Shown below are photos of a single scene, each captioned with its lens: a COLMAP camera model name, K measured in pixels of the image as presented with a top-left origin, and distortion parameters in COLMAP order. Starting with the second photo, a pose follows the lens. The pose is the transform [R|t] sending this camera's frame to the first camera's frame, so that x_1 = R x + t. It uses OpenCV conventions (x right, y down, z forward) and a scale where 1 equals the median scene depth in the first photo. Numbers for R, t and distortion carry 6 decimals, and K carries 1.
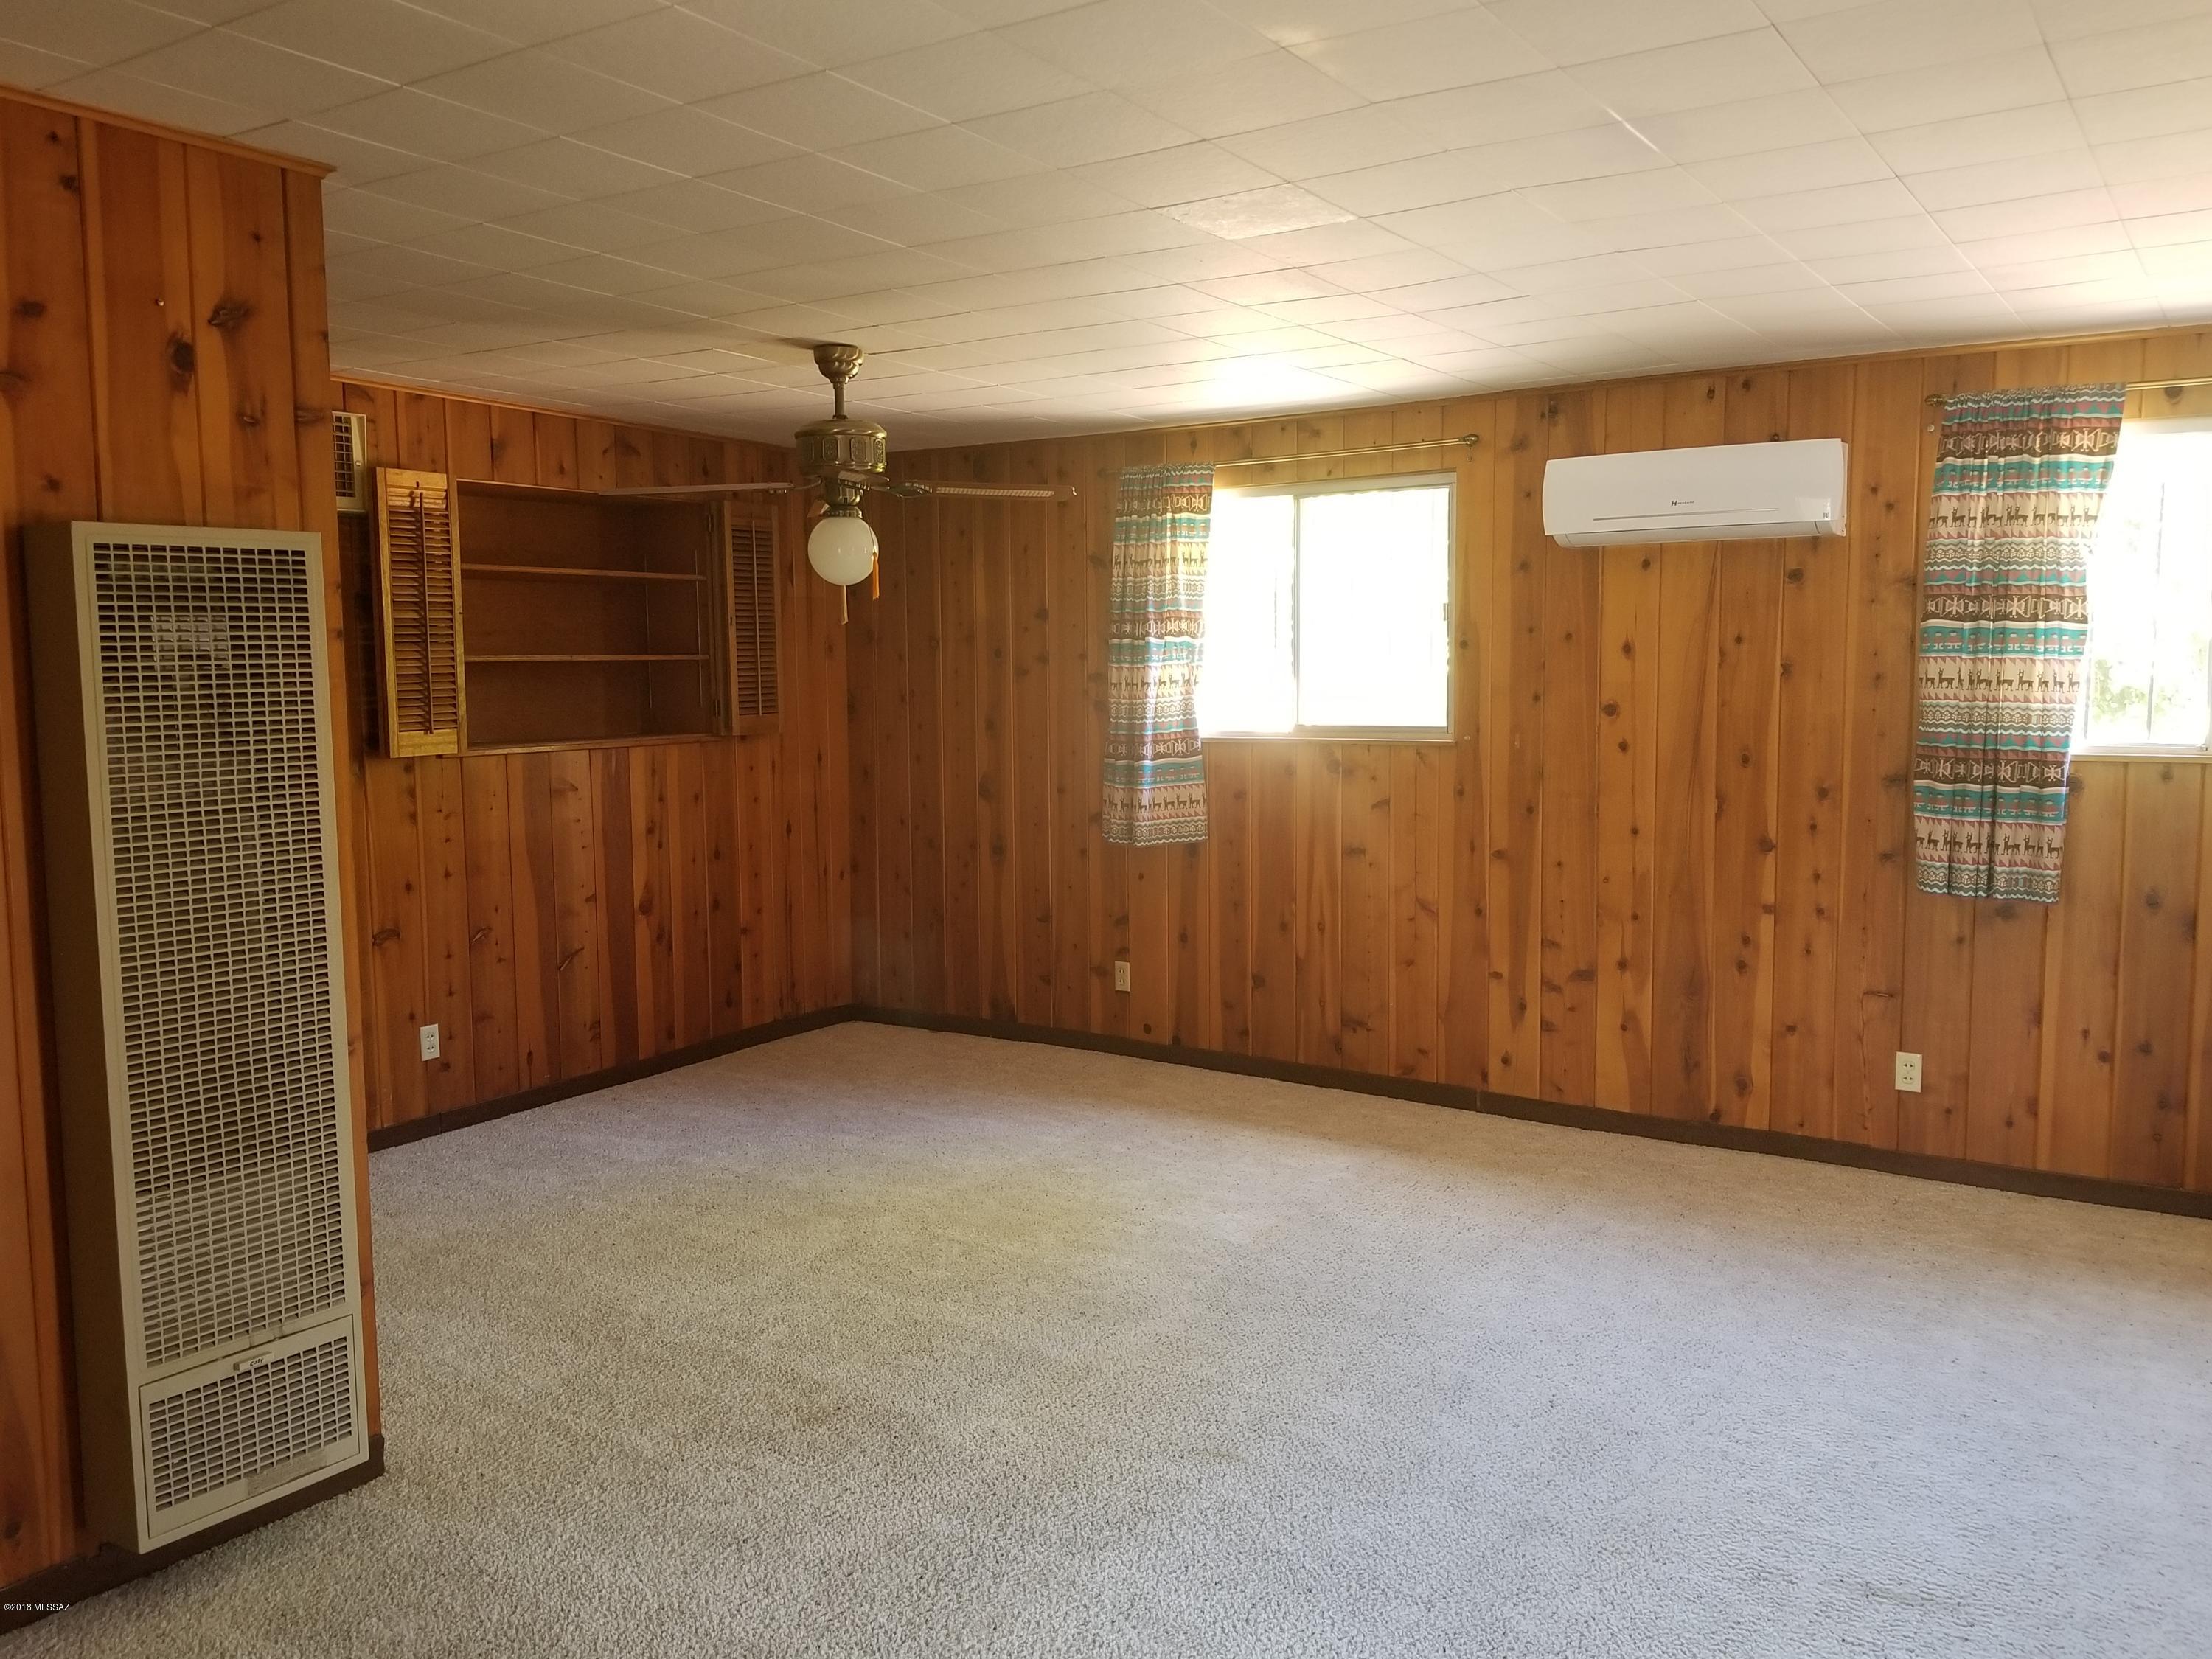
lens RADIAL K [[1799.8, 0, 1090.3], [0, 1799.8, 794.3], [0, 0, 1]] dist [0.098613, -0.180783]
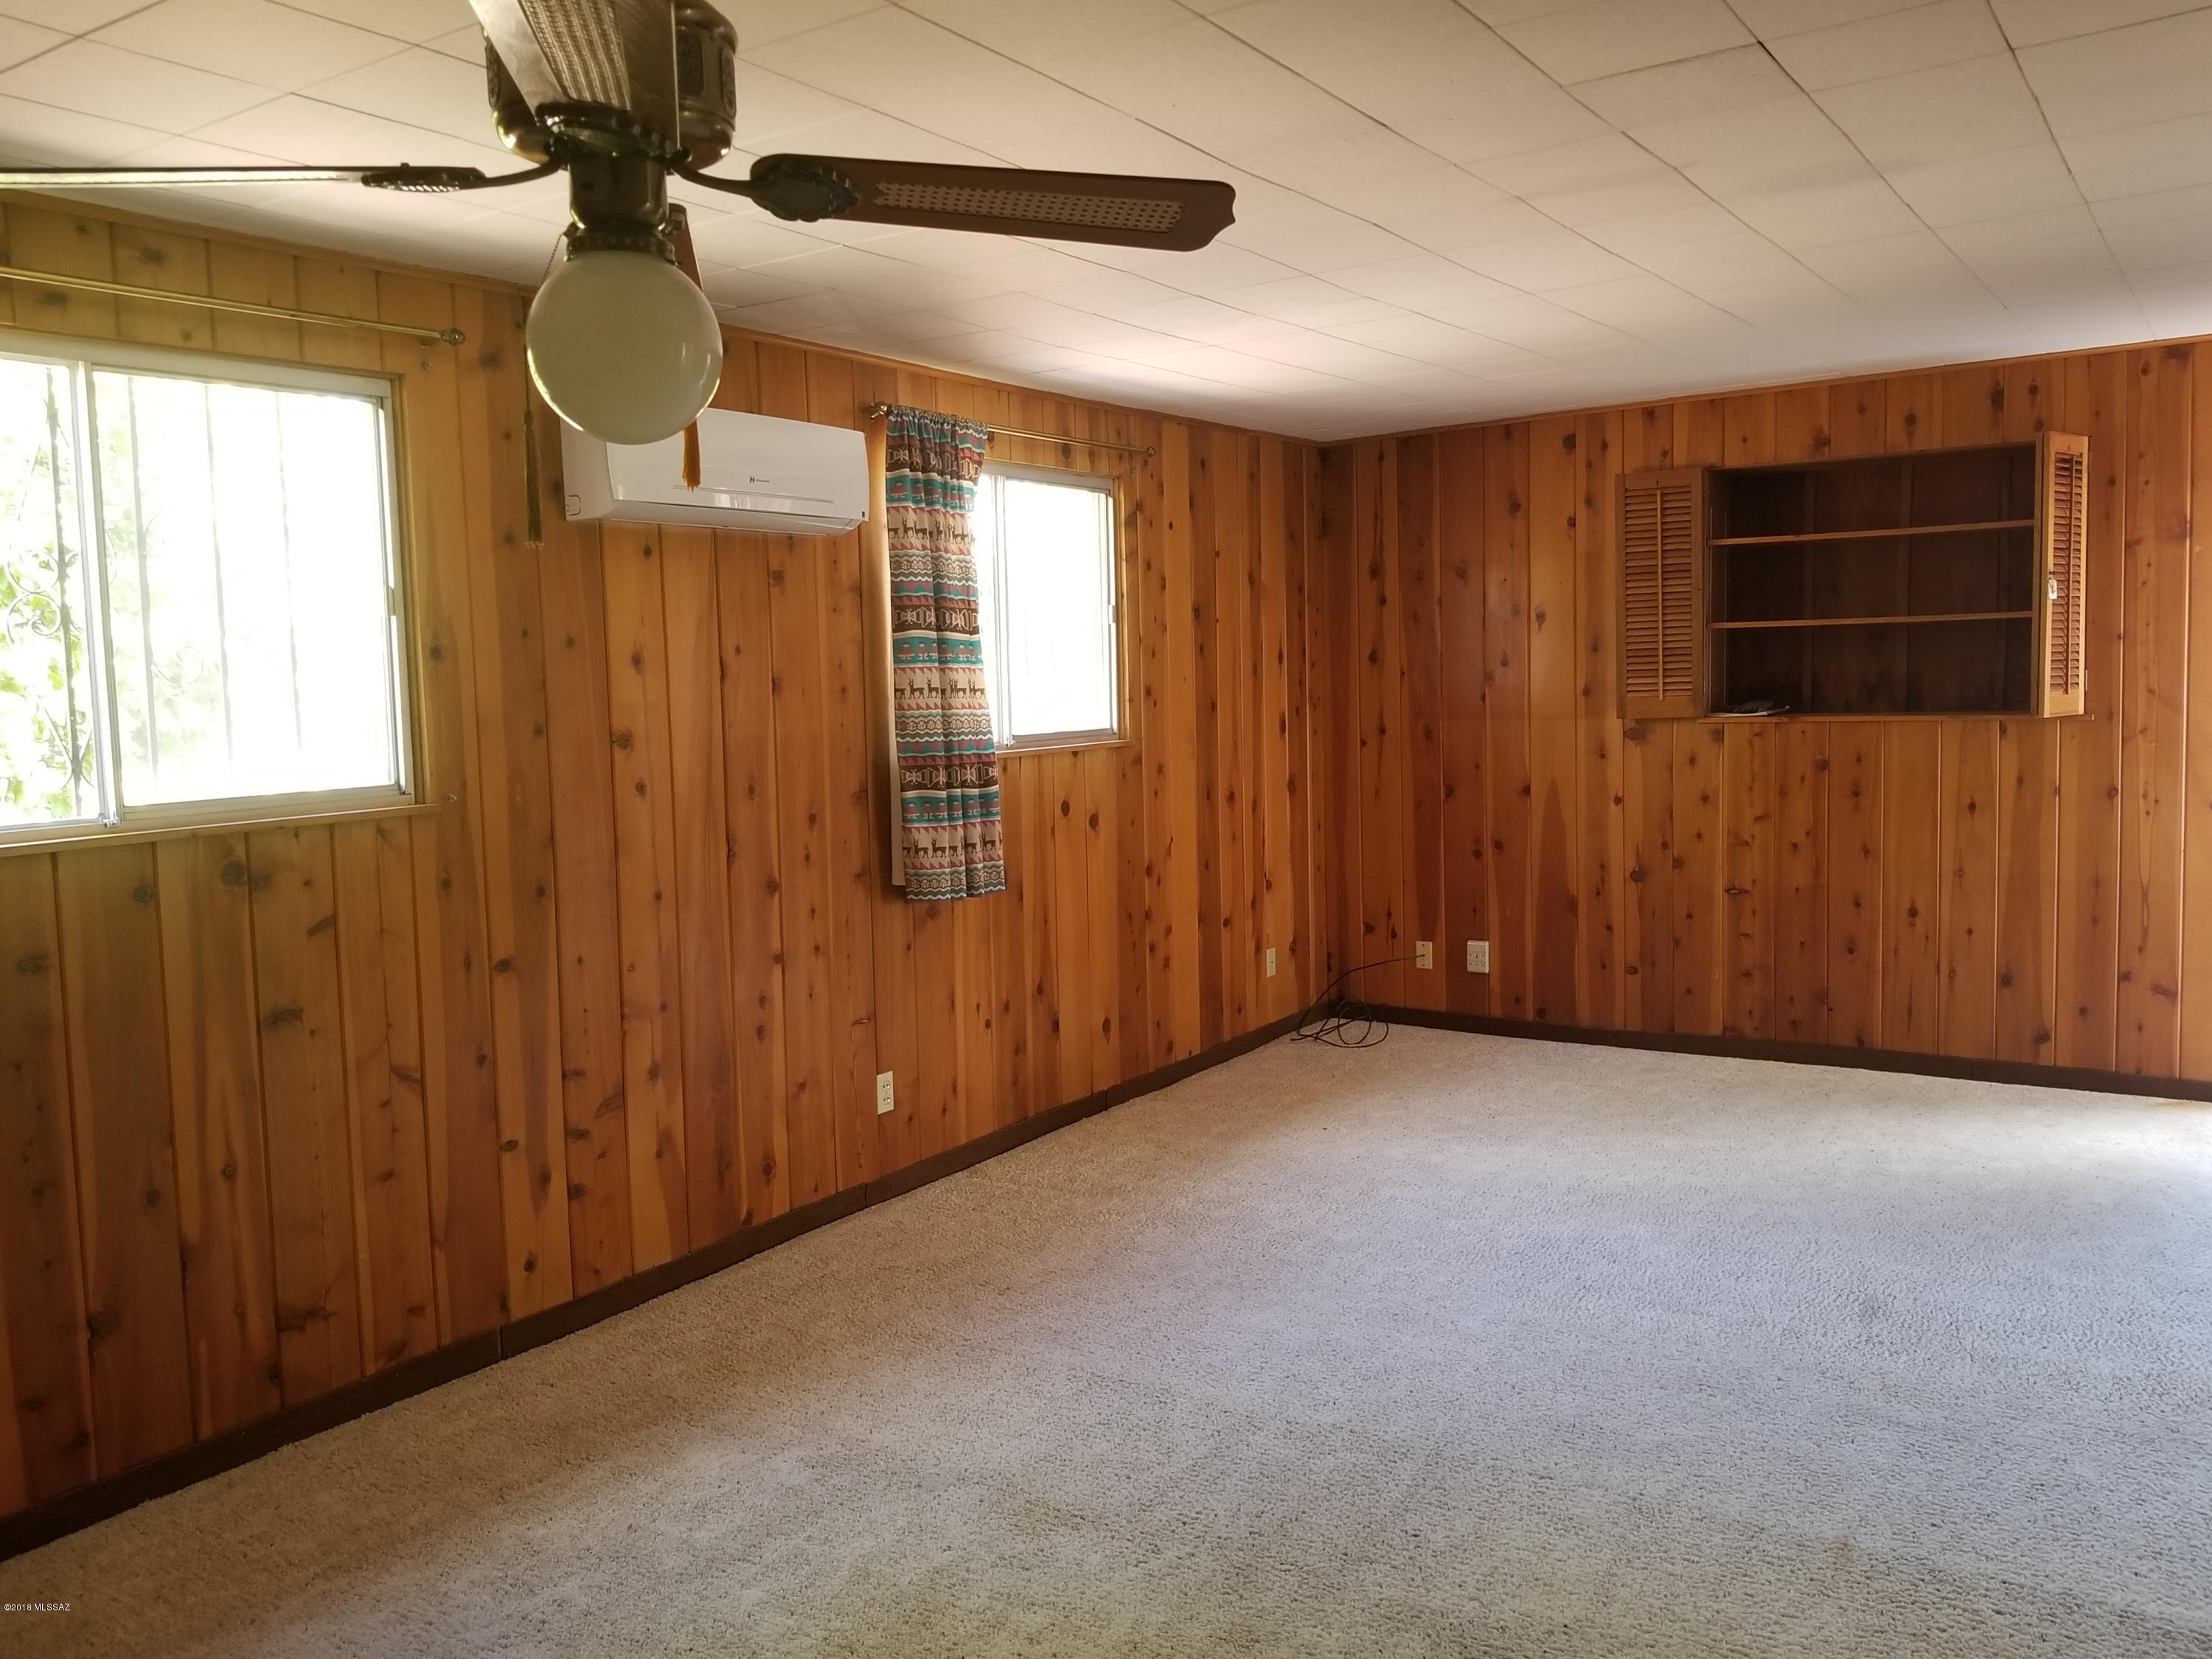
lens RADIAL K [[1758.4, 0, 1112.7], [0, 1758.4, 785.7], [0, 0, 1]] dist [0.092155, -0.158602]
pose [[-0.021714, -0.058515, 0.998050, -0.454416], [0.106757, 0.992442, 0.060508, -0.051365], [-0.994048, 0.107862, -0.015303, 0.814333]]
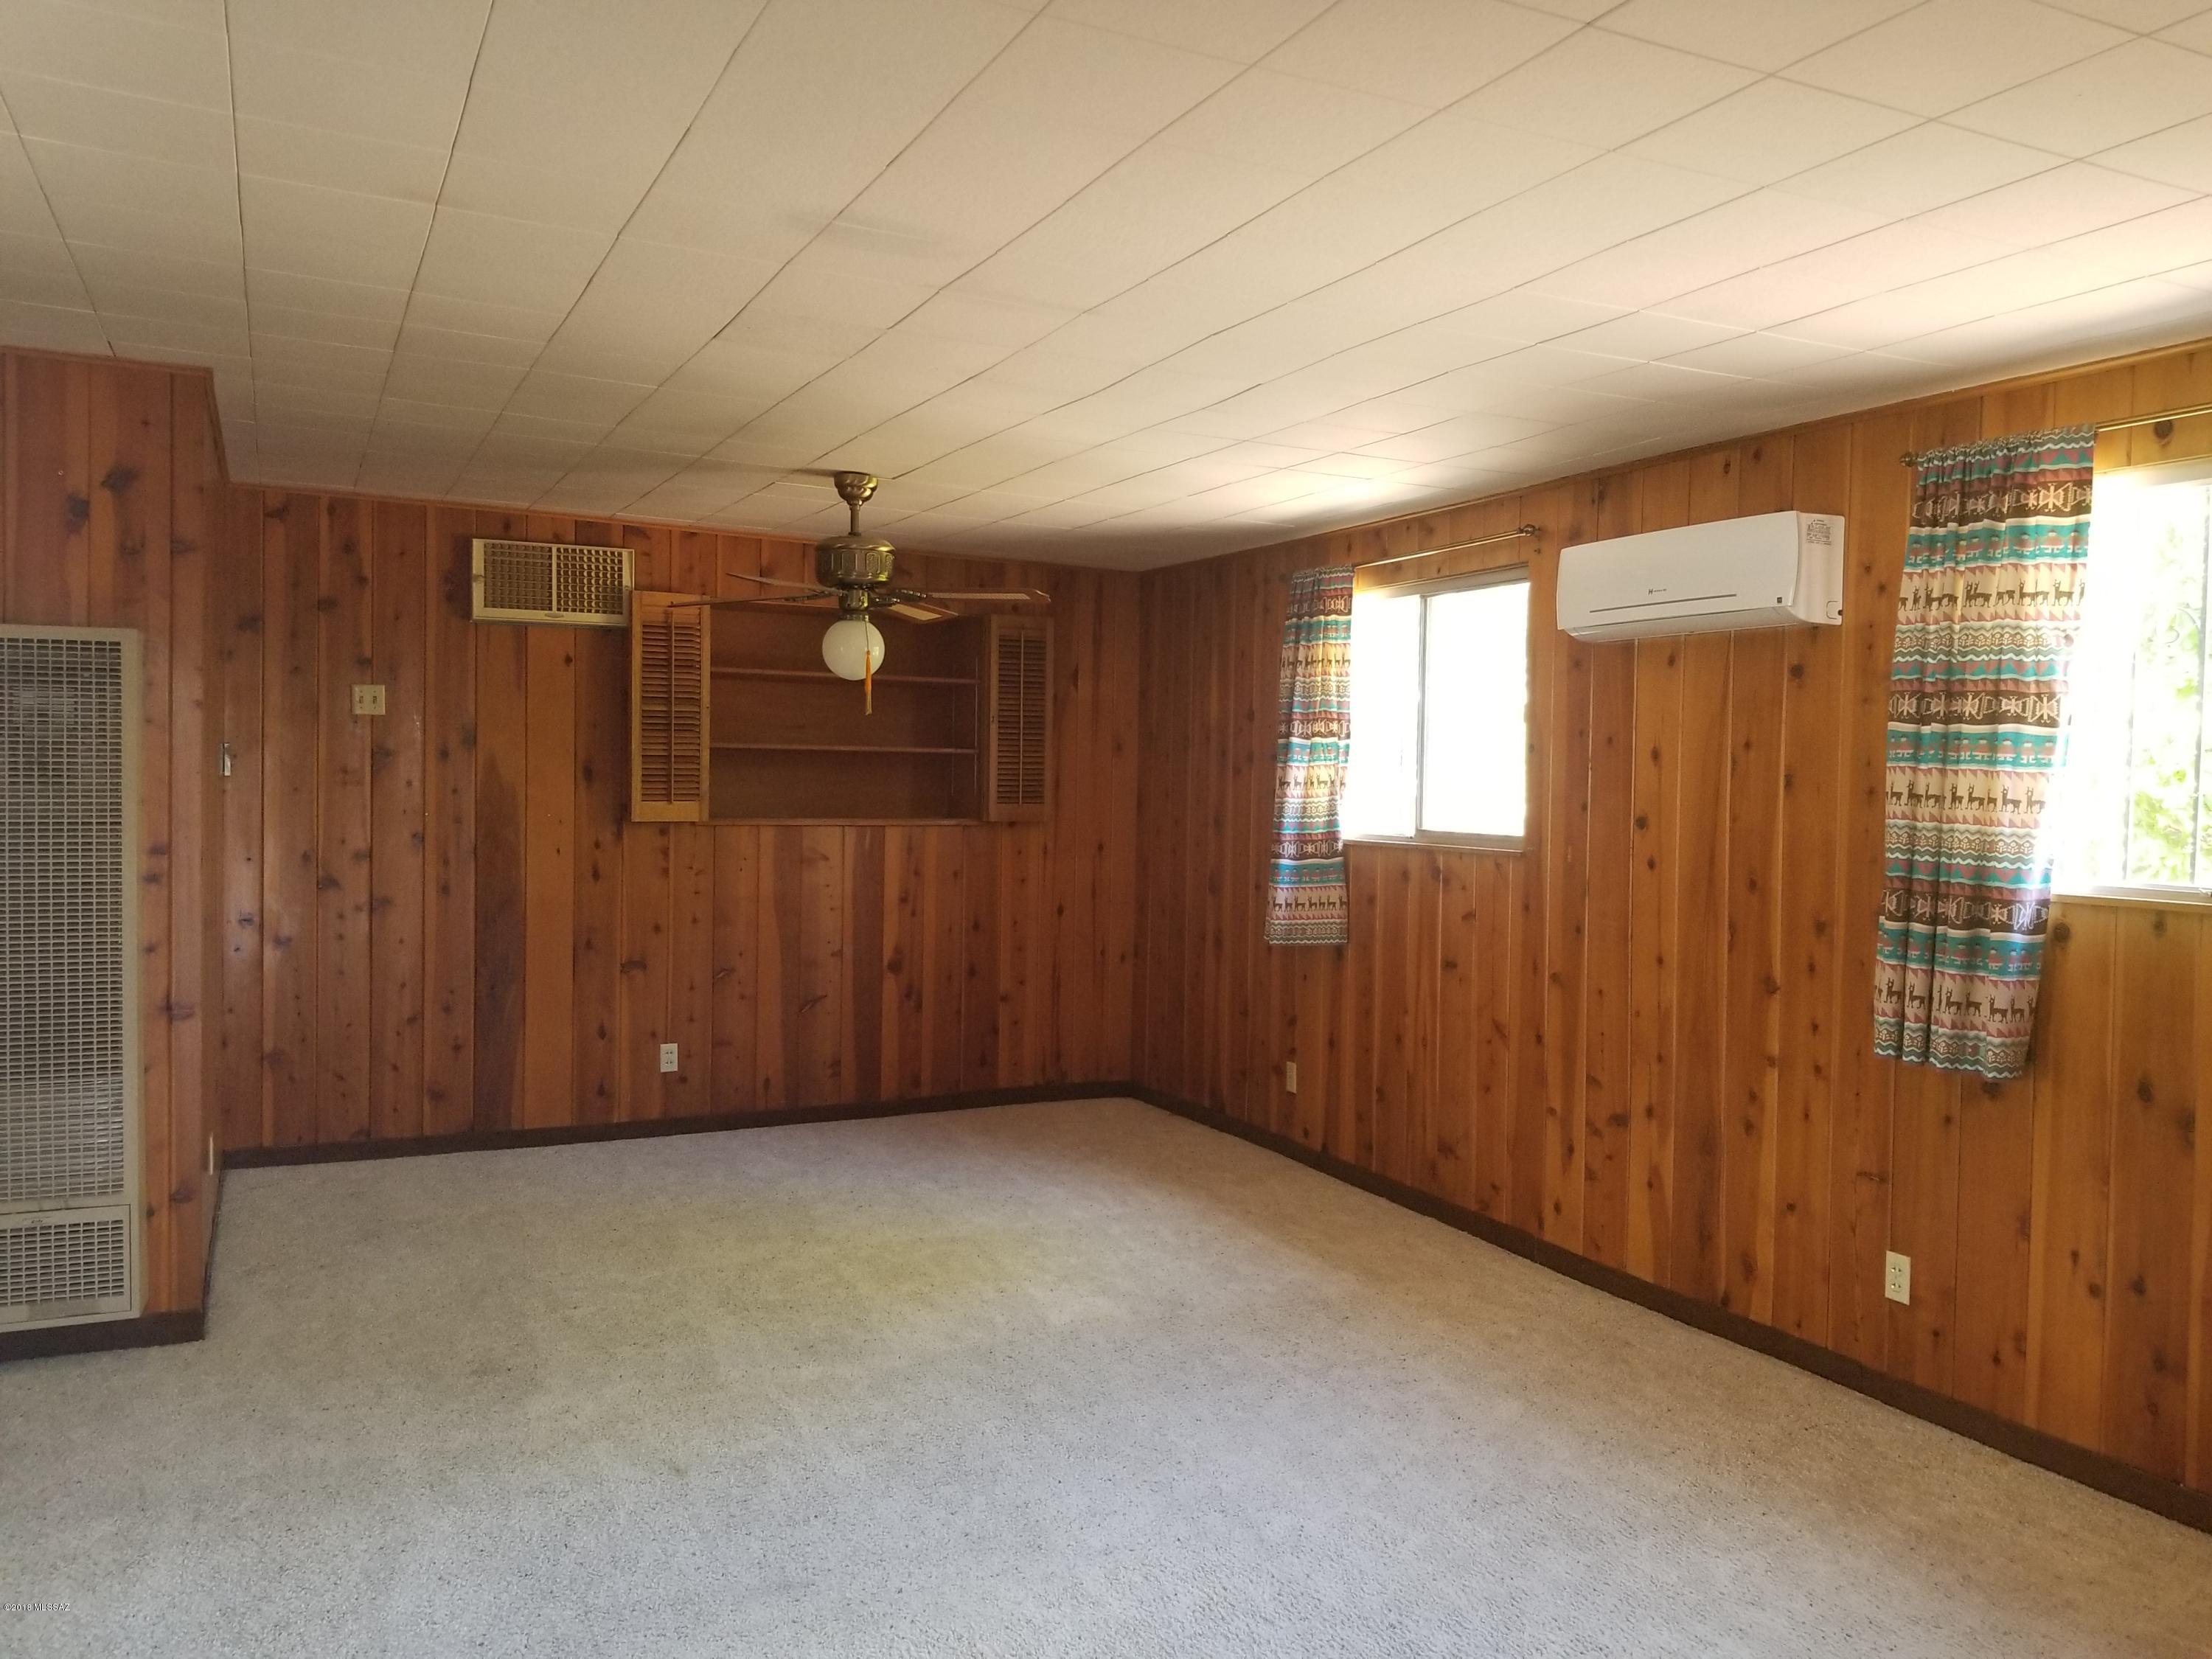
lens RADIAL K [[1758.4, 0, 1112.7], [0, 1758.4, 785.7], [0, 0, 1]] dist [0.092155, -0.158602]
pose [[0.864568, 0.029466, -0.501652, 0.500807], [-0.065733, 0.996333, -0.054764, 0.000428], [0.498199, 0.080322, 0.863334, 0.114680]]
